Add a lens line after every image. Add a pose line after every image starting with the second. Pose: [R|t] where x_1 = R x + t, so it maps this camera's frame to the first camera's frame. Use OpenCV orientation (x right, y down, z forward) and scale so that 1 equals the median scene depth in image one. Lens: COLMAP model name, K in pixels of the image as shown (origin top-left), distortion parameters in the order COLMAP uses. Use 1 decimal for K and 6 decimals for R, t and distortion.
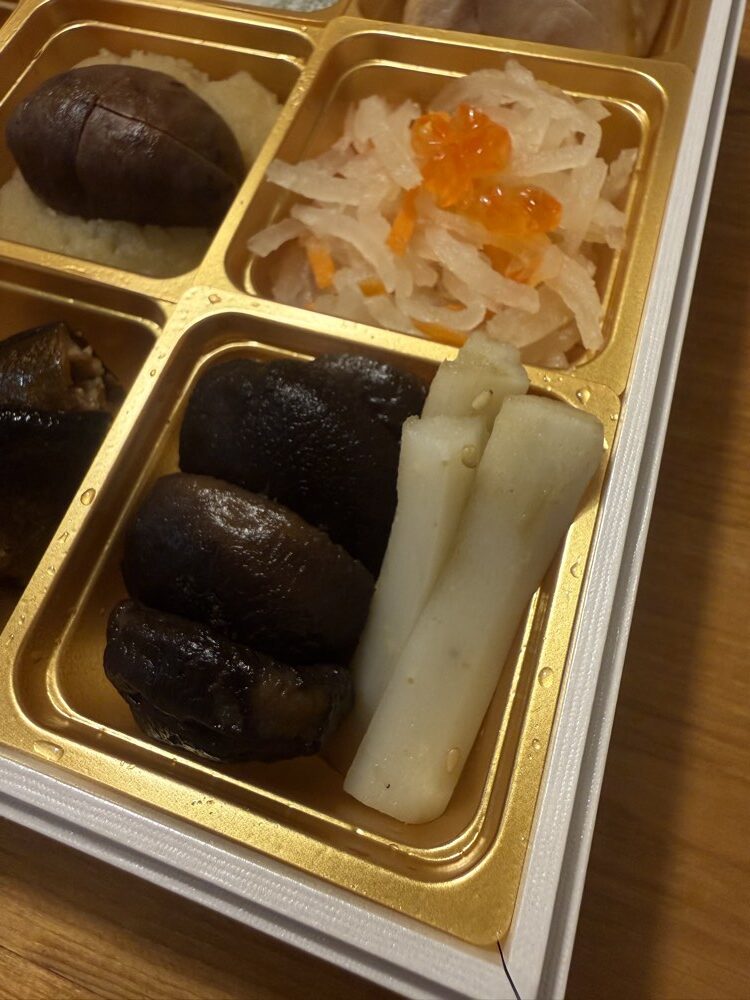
lens RADIAL K [[712.0, 0, 371.2], [0, 712.0, 507.3], [0, 0, 1]] dist [-0.000209, -0.013188]
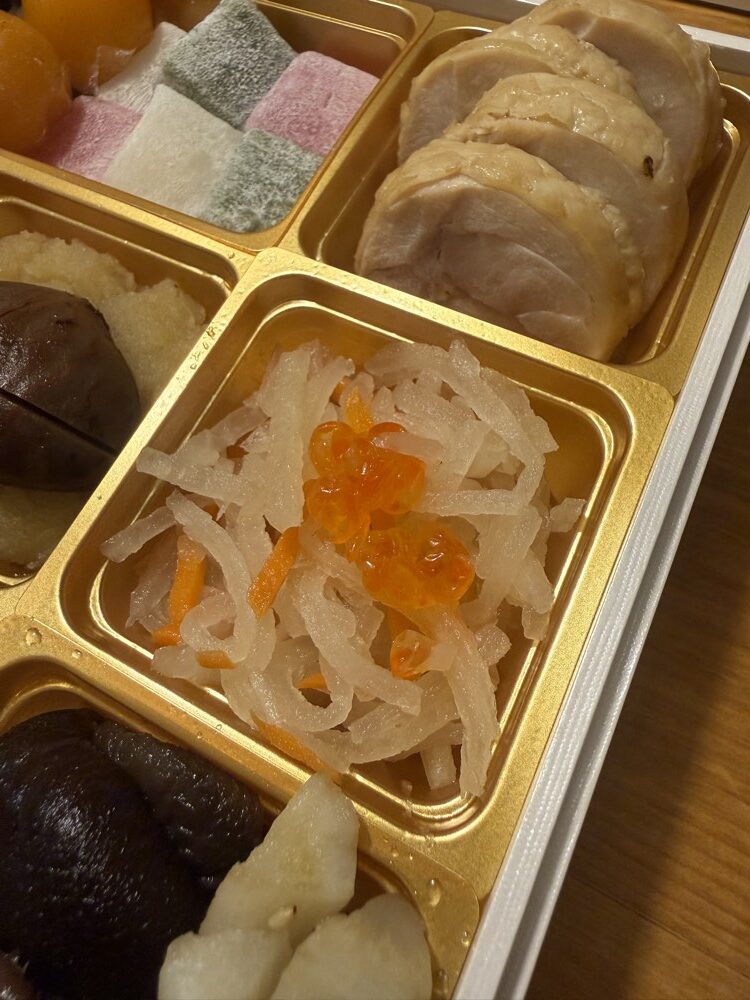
lens RADIAL K [[712.0, 0, 379.8], [0, 712.0, 489.5], [0, 0, 1]] dist [-0.000209, -0.013188]
pose [[0.990216, 0.124380, -0.063263, 0.183304], [-0.124987, 0.992142, -0.005713, -0.448248], [0.062055, 0.013564, 0.997981, 0.179738]]
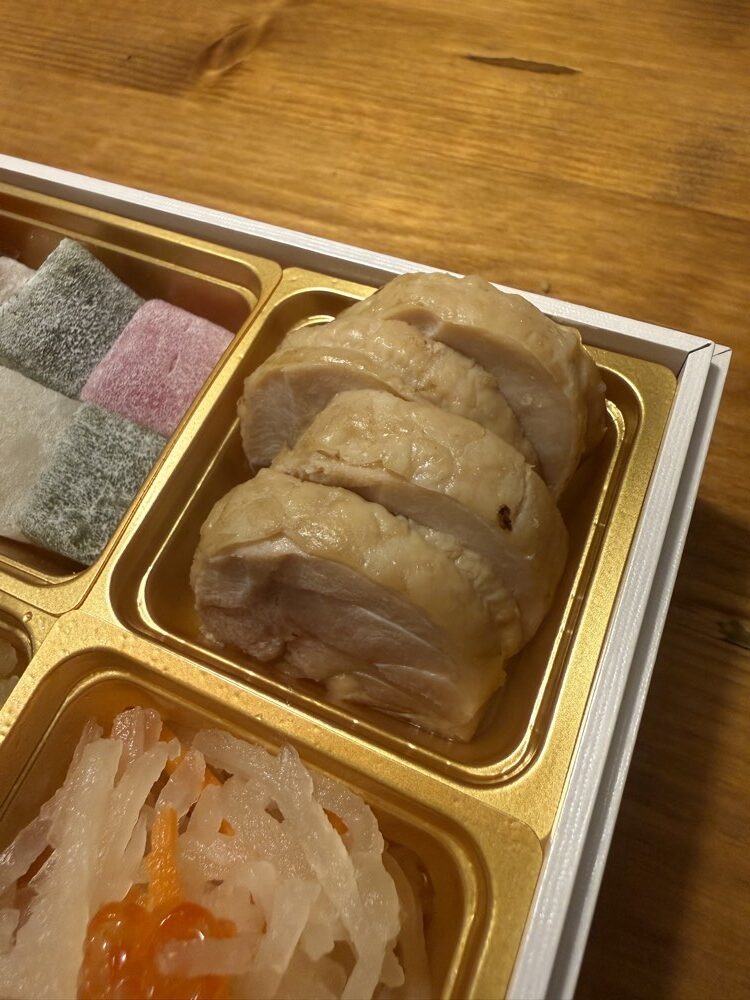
lens RADIAL K [[712.0, 0, 394.5], [0, 712.0, 488.0], [0, 0, 1]] dist [-0.000209, -0.013188]
pose [[0.997316, 0.062932, -0.037415, 0.312314], [-0.065035, 0.996200, -0.057937, -0.851520], [0.033627, 0.060215, 0.997619, 0.322296]]
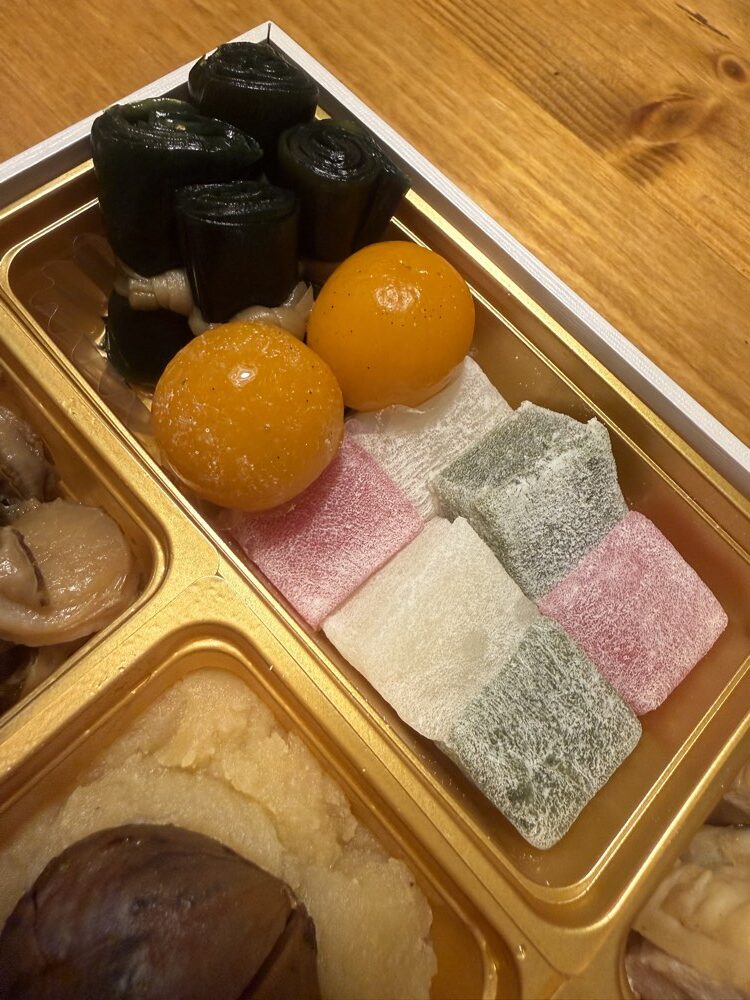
lens RADIAL K [[712.0, 0, 356.1], [0, 712.0, 479.9], [0, 0, 1]] dist [-0.000209, -0.013188]
pose [[0.871663, 0.489988, 0.010707, -0.459414], [-0.490037, 0.870970, 0.035703, -1.061809], [0.008168, -0.036367, 0.999305, 0.432595]]
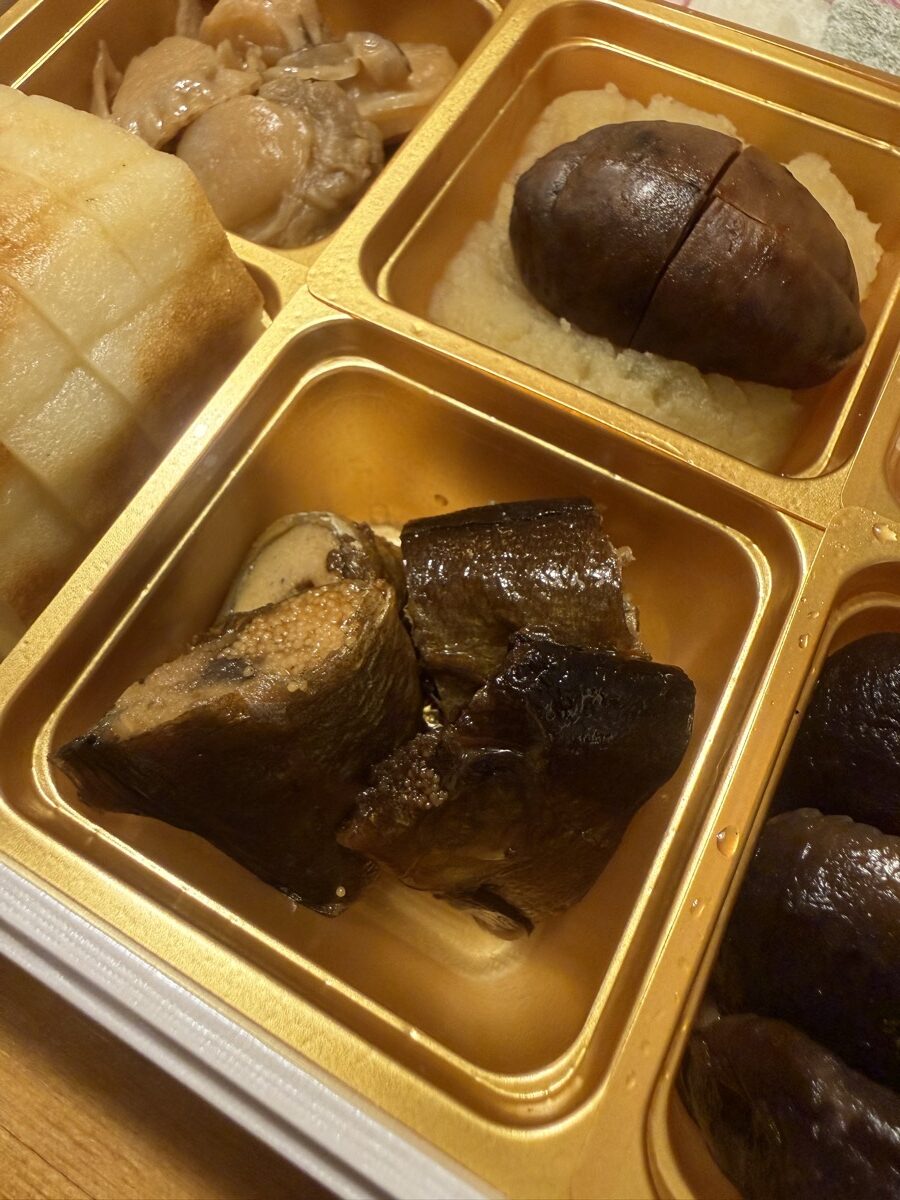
lens RADIAL K [[854.4, 0, 447.7], [0, 854.4, 600.7], [0, 0, 1]] dist [-0.000209, -0.013188]
pose [[0.983937, 0.178272, -0.009375, -0.516824], [-0.178237, 0.983977, 0.004449, -0.145359], [0.010018, -0.002706, 0.999946, 0.192328]]
